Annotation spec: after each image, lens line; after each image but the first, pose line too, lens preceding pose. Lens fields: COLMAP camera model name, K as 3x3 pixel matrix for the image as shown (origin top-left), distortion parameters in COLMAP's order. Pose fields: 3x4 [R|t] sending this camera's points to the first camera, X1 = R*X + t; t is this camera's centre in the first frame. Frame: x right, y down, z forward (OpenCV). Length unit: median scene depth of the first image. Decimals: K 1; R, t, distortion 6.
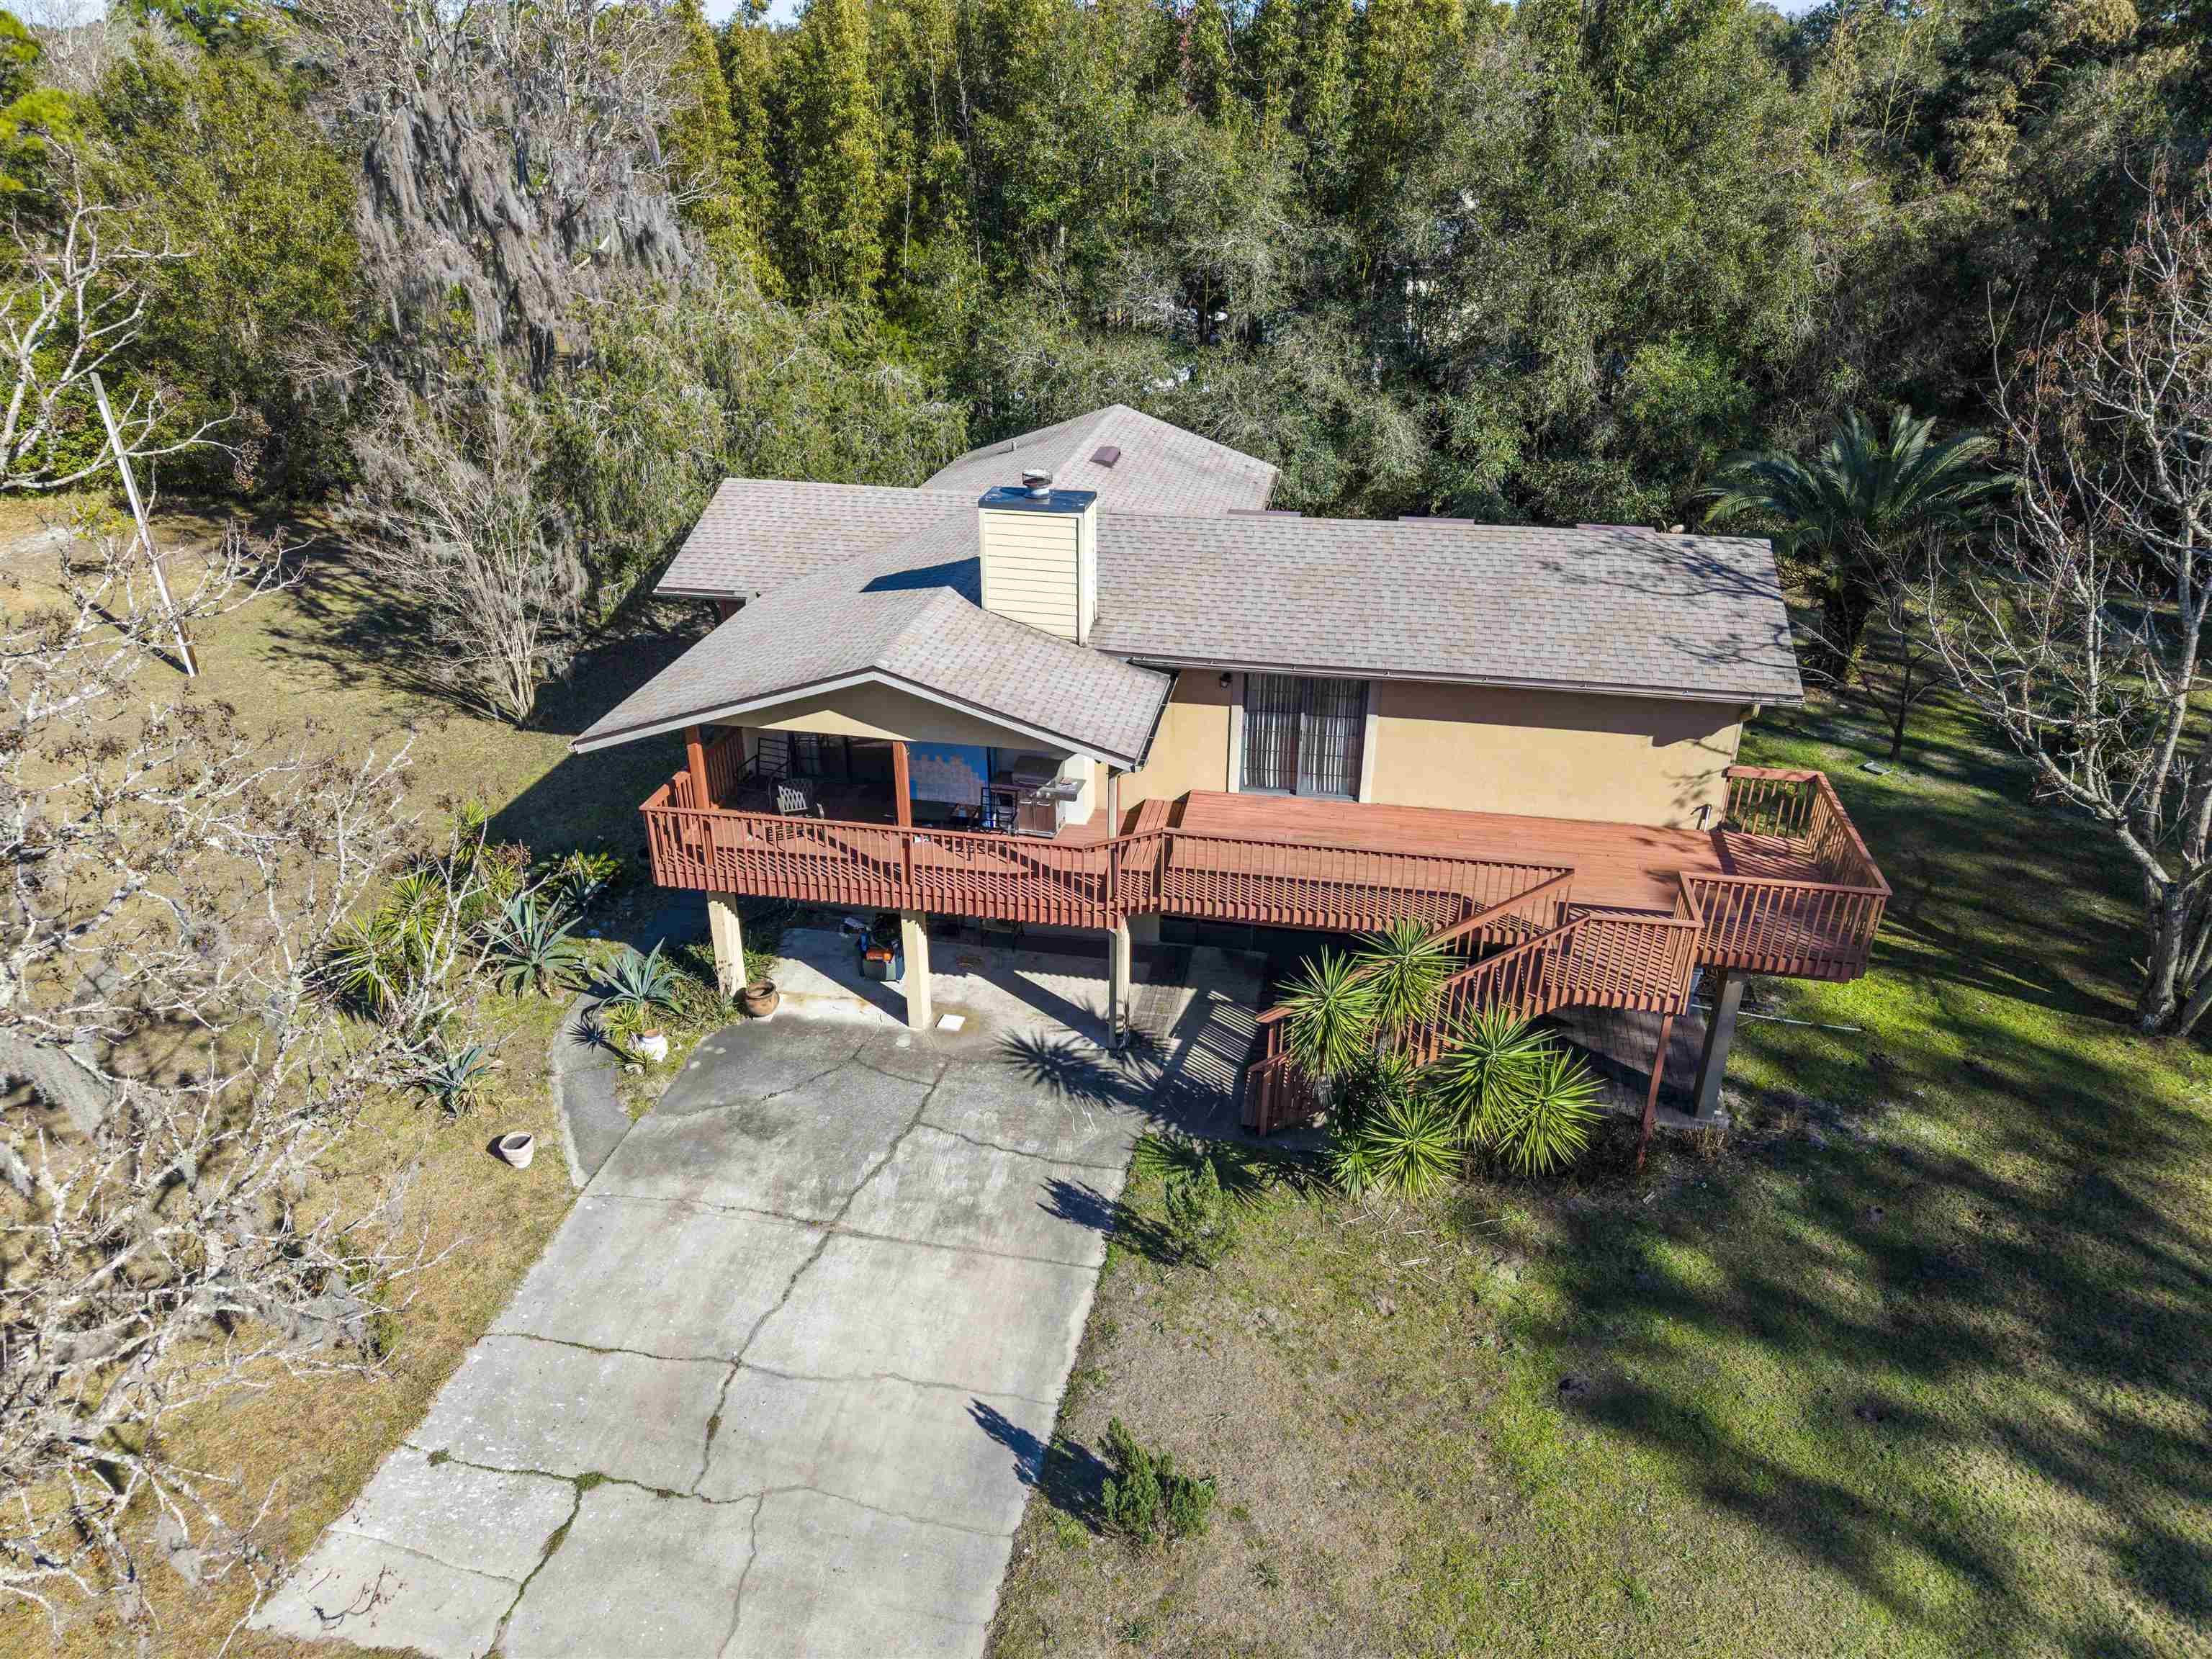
lens RADIAL K [[1490.6, 0, 1095.4], [0, 1490.6, 834.2], [0, 0, 1]] dist [0.005387, -0.007530]
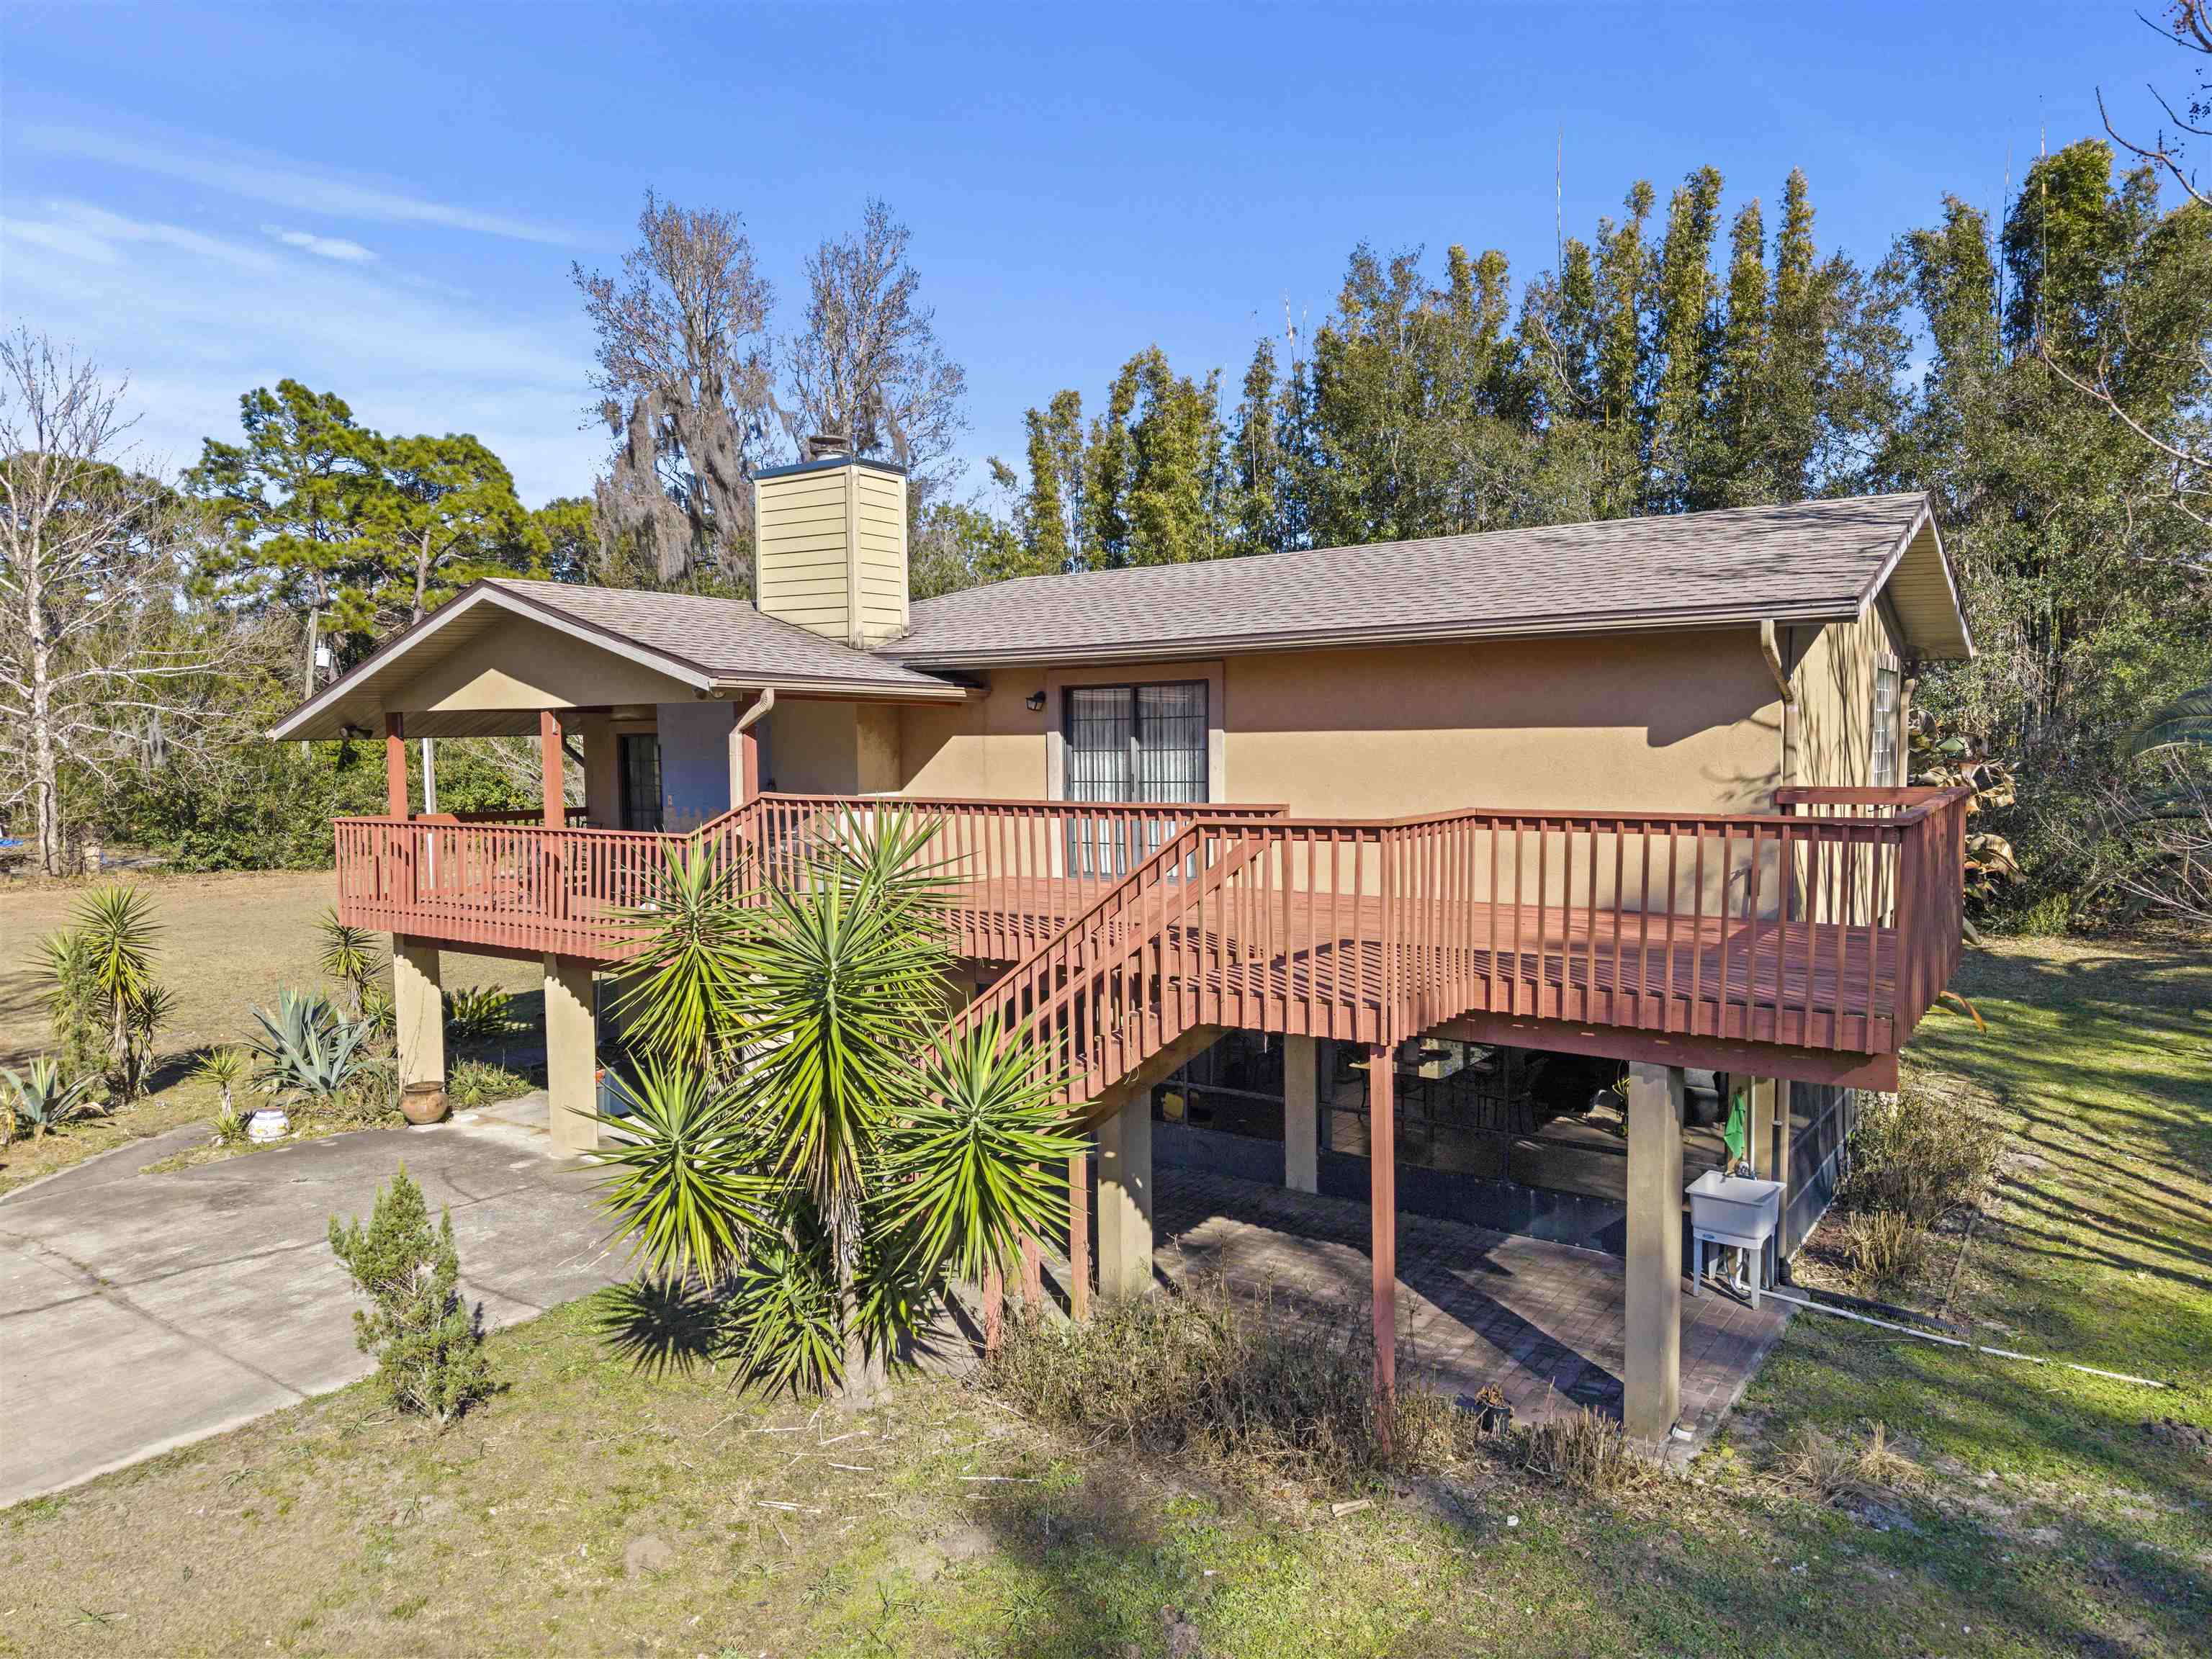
lens RADIAL K [[1484.0, 0, 1110.9], [0, 1484.0, 838.3], [0, 0, 1]] dist [0.007488, -0.002371]
pose [[0.910983, 0.021147, -0.411902, 0.433695], [-0.181320, 0.917535, -0.353910, 0.208618], [0.370450, 0.397092, 0.839693, 0.481420]]
